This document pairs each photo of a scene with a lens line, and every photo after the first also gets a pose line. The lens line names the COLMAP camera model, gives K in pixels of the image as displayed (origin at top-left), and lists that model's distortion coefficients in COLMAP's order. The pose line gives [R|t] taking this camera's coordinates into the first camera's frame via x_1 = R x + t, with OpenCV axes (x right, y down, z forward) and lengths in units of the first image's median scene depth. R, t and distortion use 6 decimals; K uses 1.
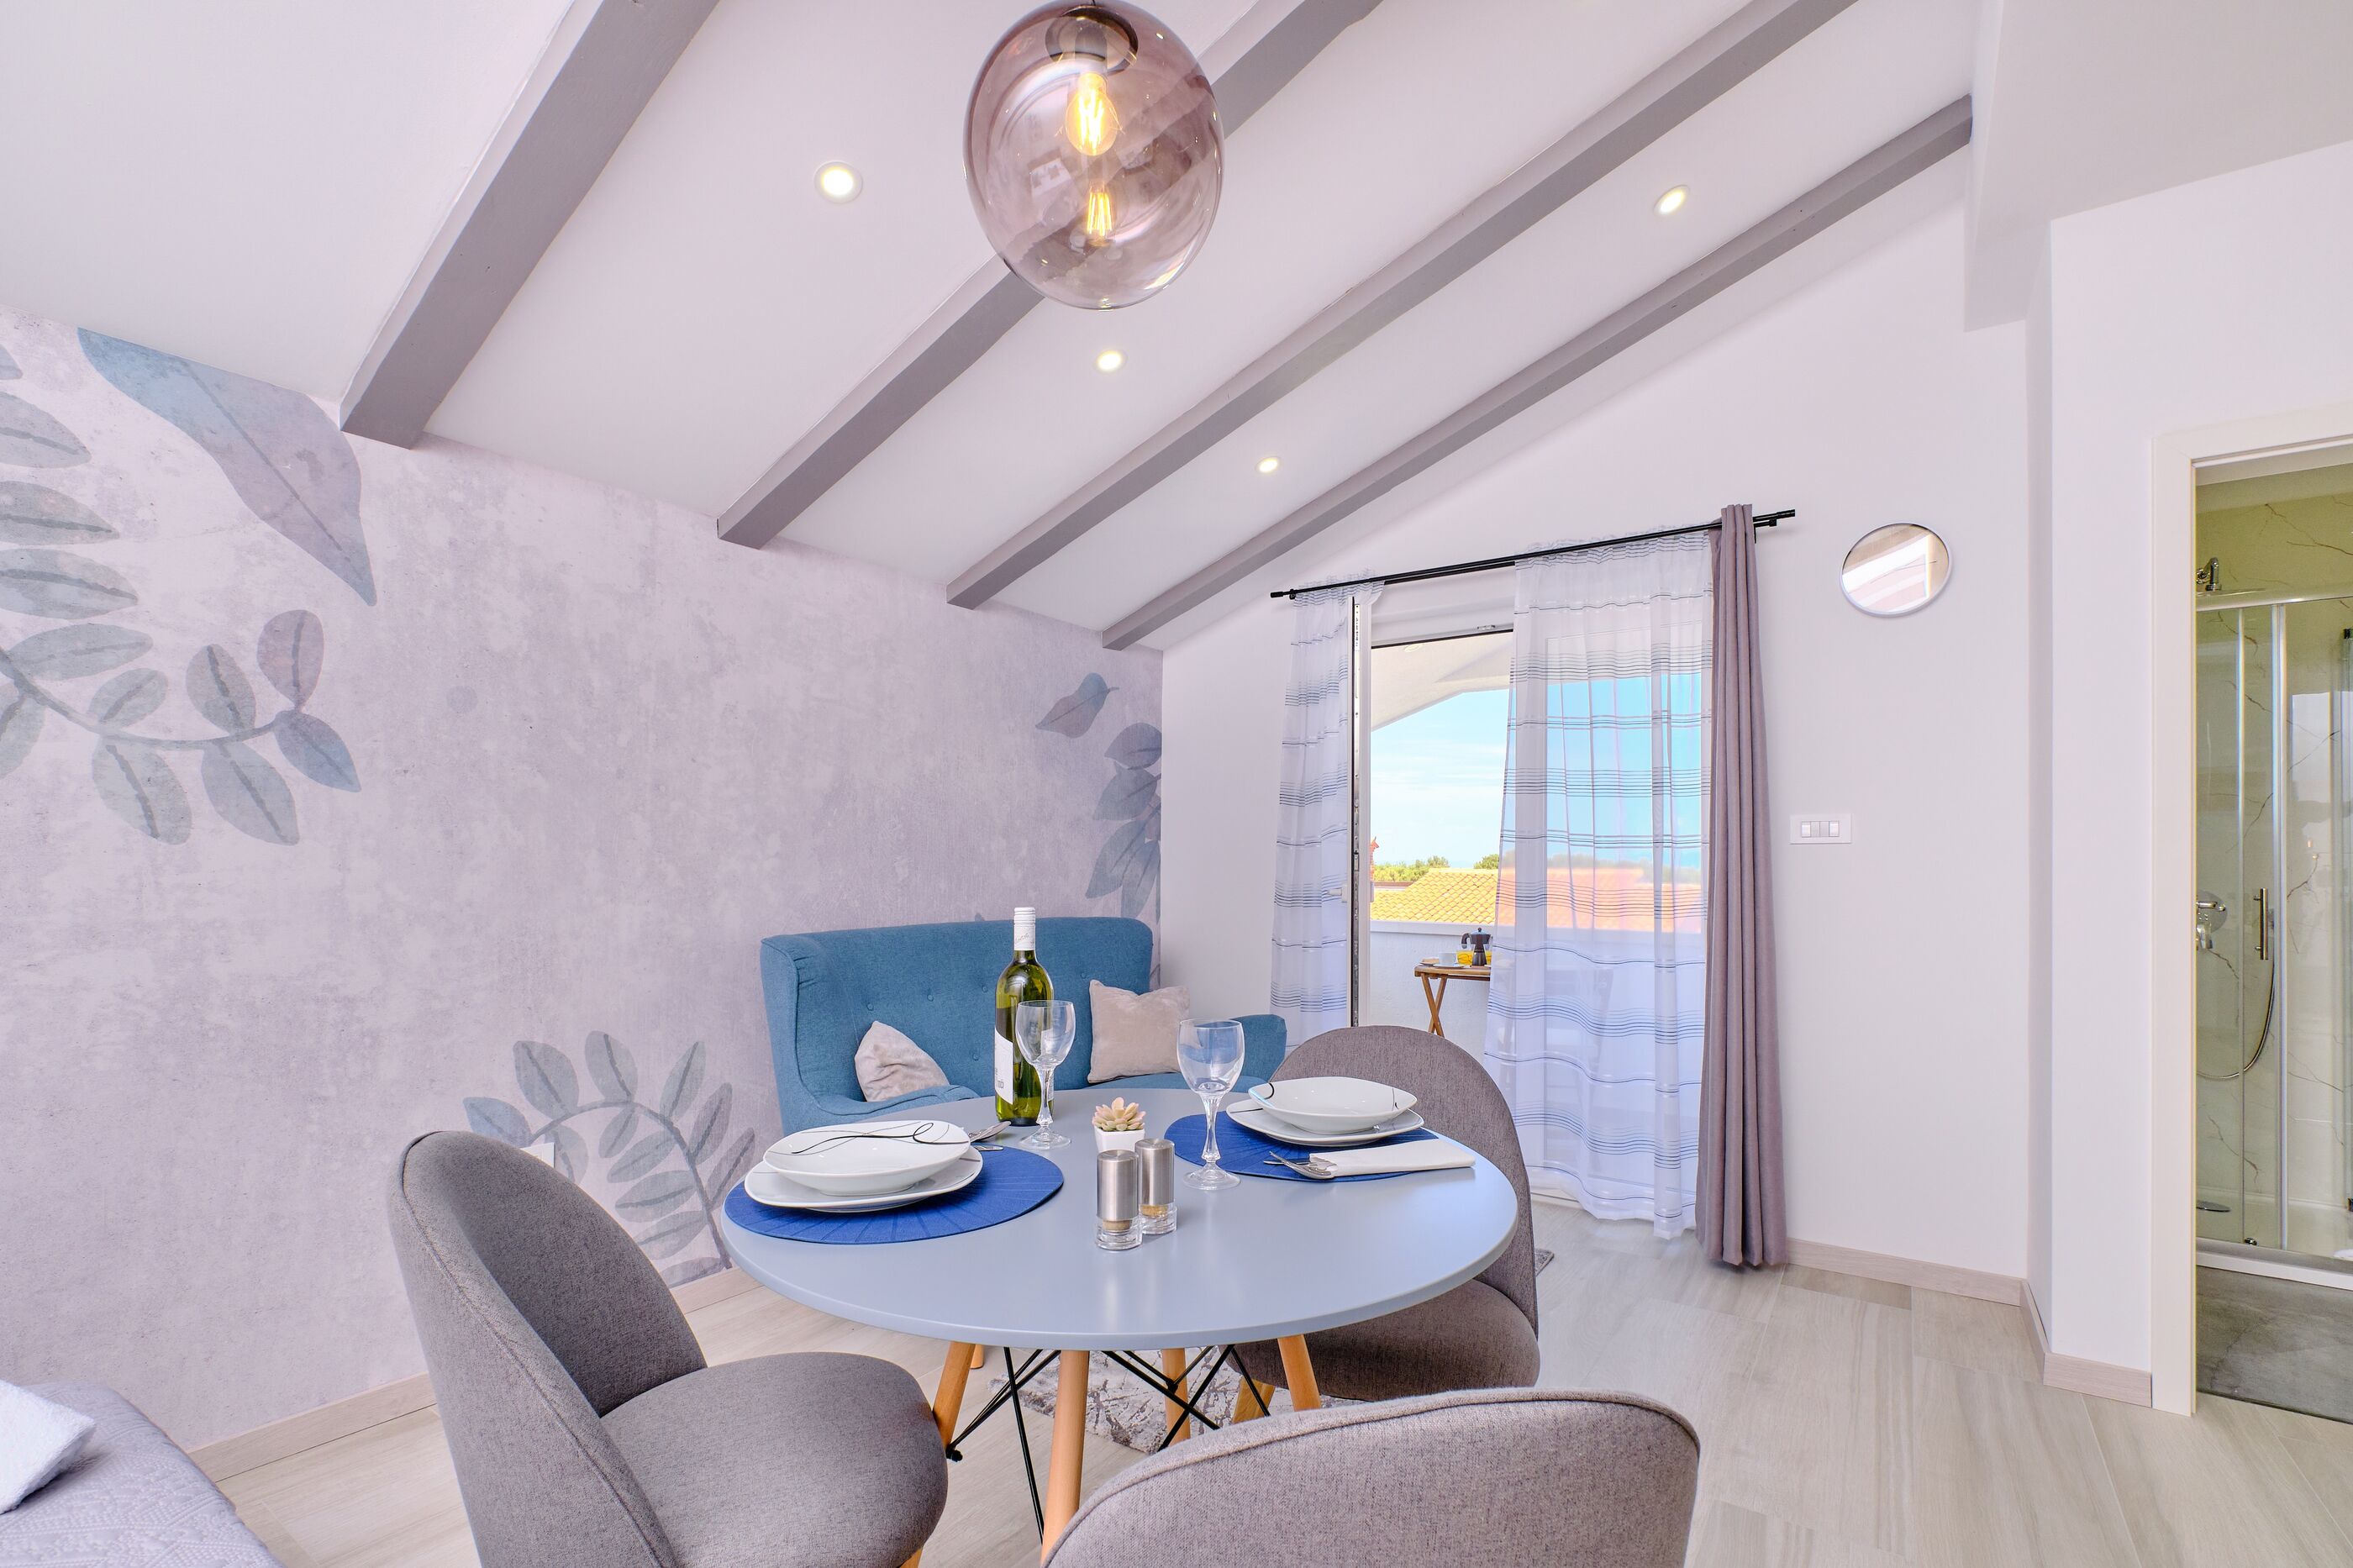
lens RADIAL K [[1039.3, 0, 1176.1], [0, 1039.3, 857.5], [0, 0, 1]] dist [0.002186, -0.005163]
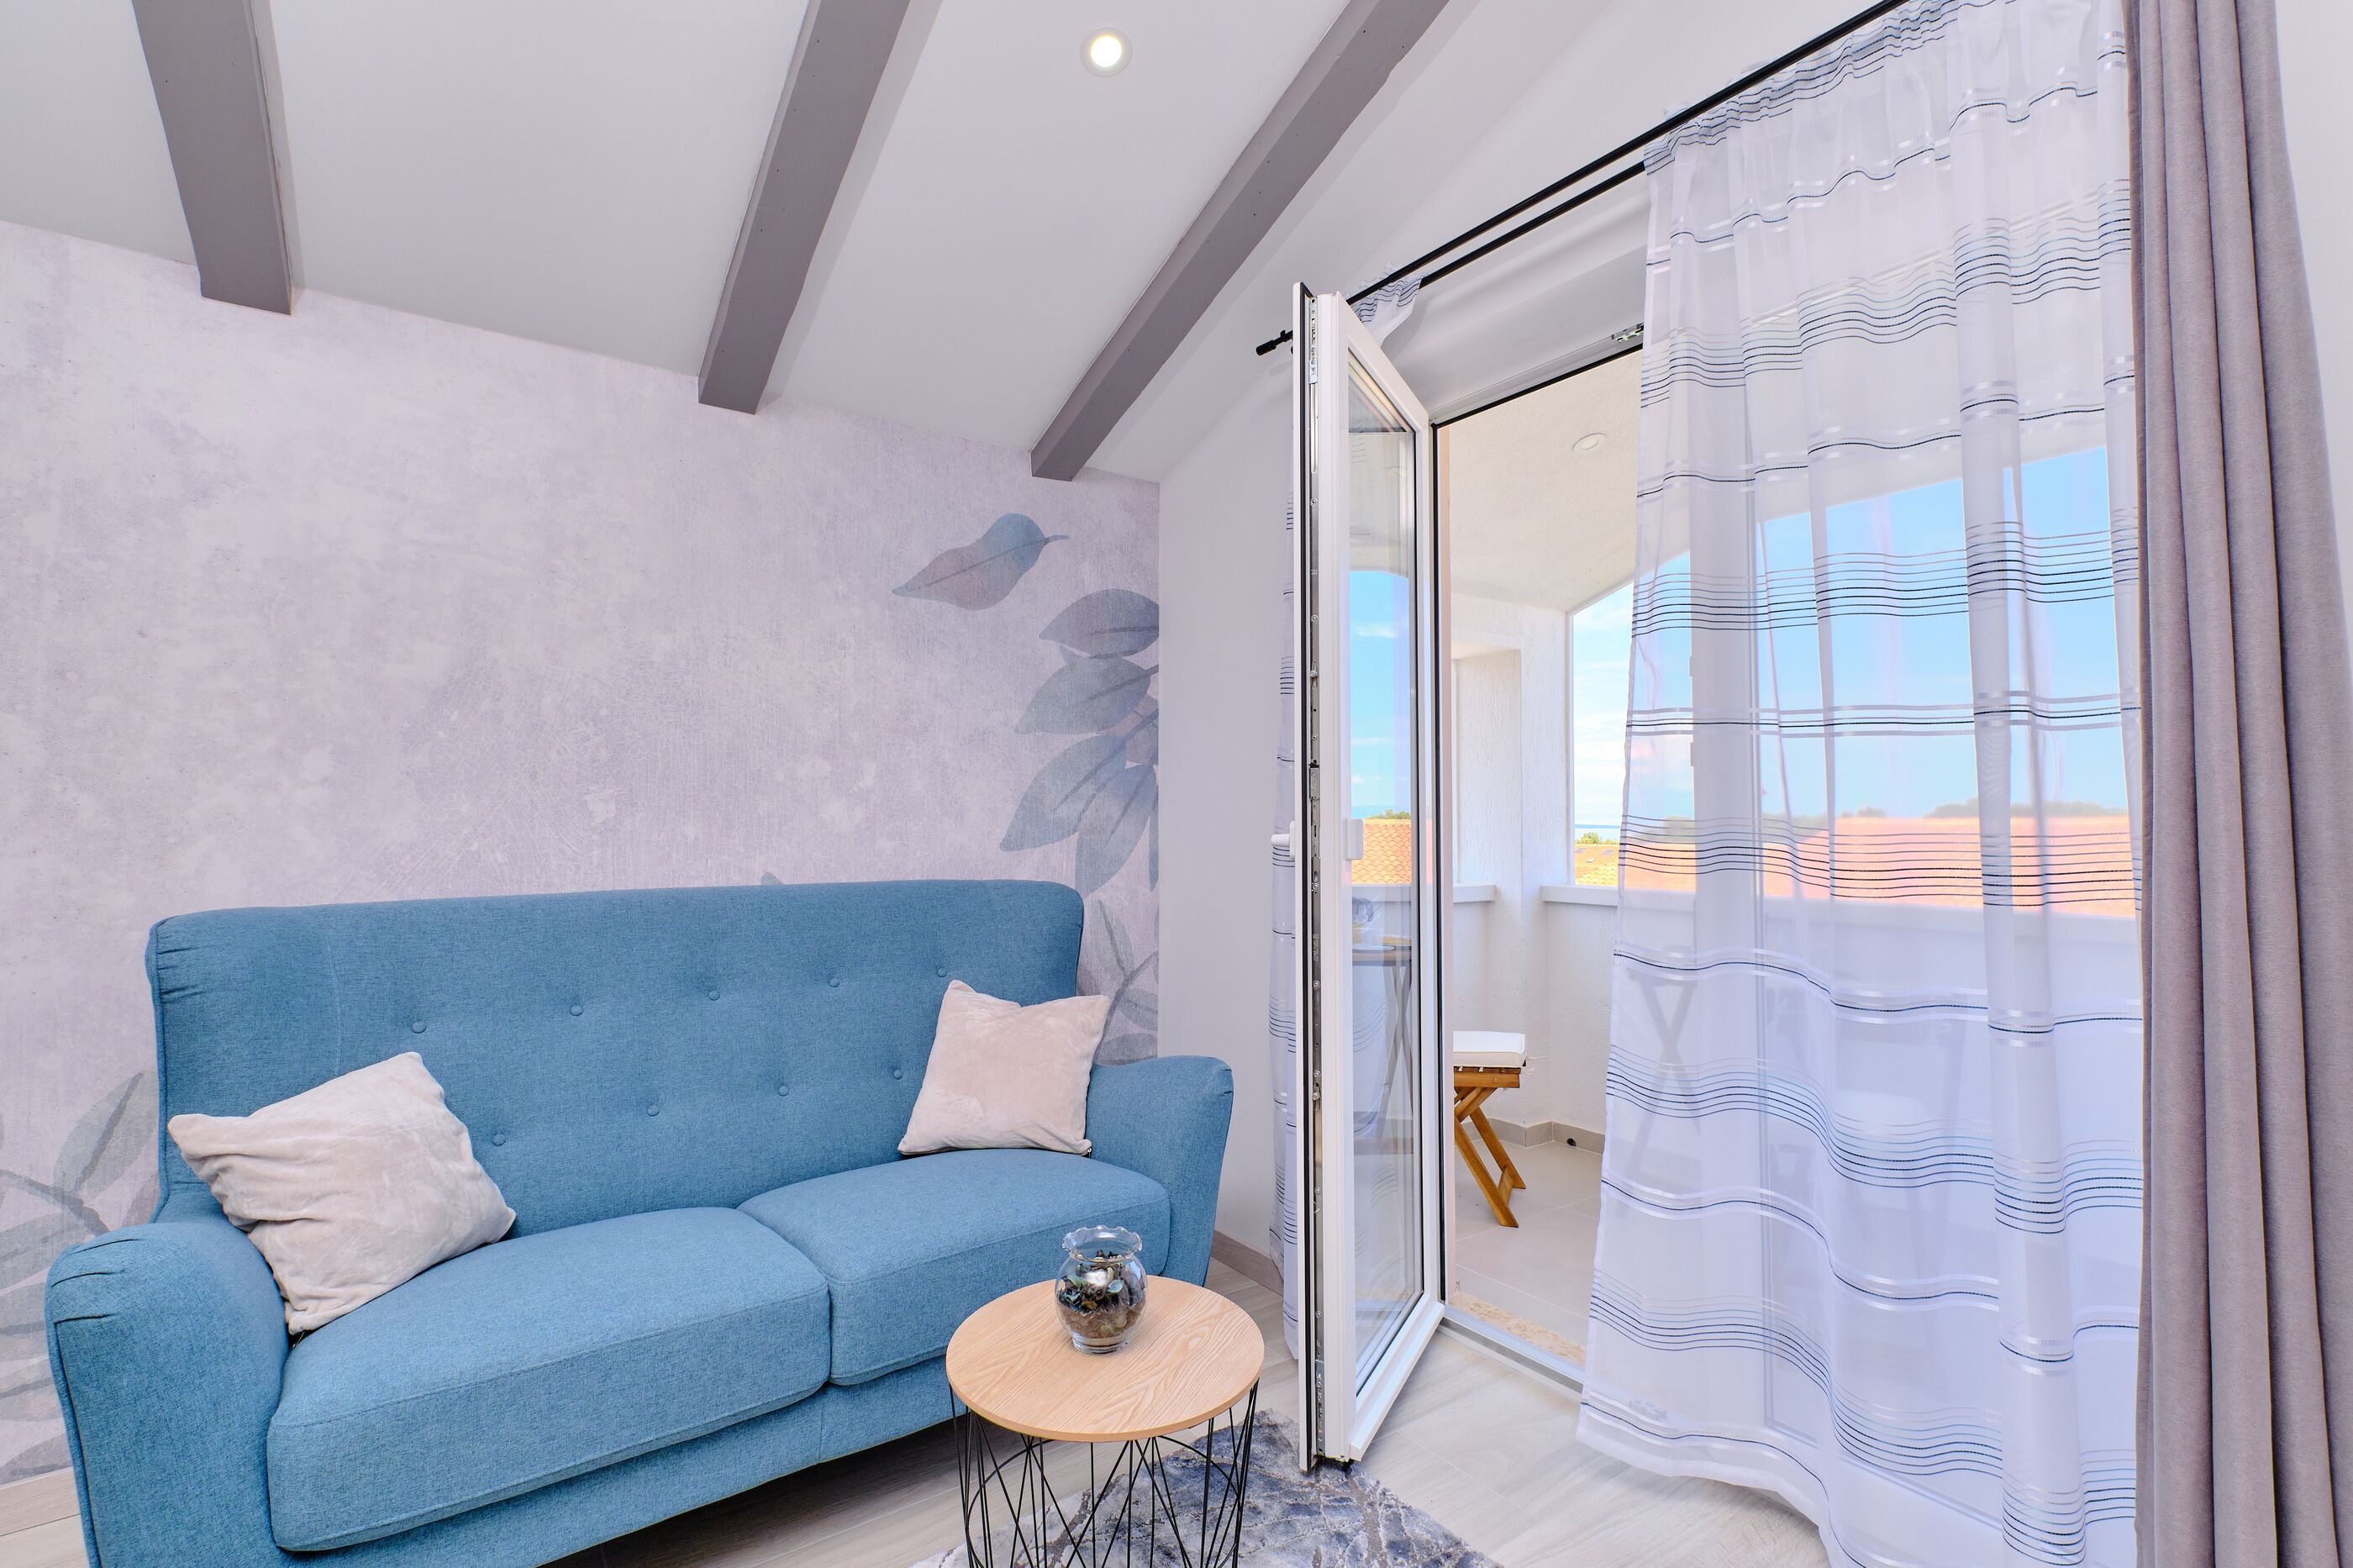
lens RADIAL K [[1044.8, 0, 1176.5], [0, 1044.8, 784.0], [0, 0, 1]] dist [-0.001252, -0.000825]
pose [[0.941681, -0.018051, -0.336023, 0.412634], [0.008942, 0.999550, -0.028636, 0.027927], [0.336388, 0.023962, 0.941418, 0.700302]]
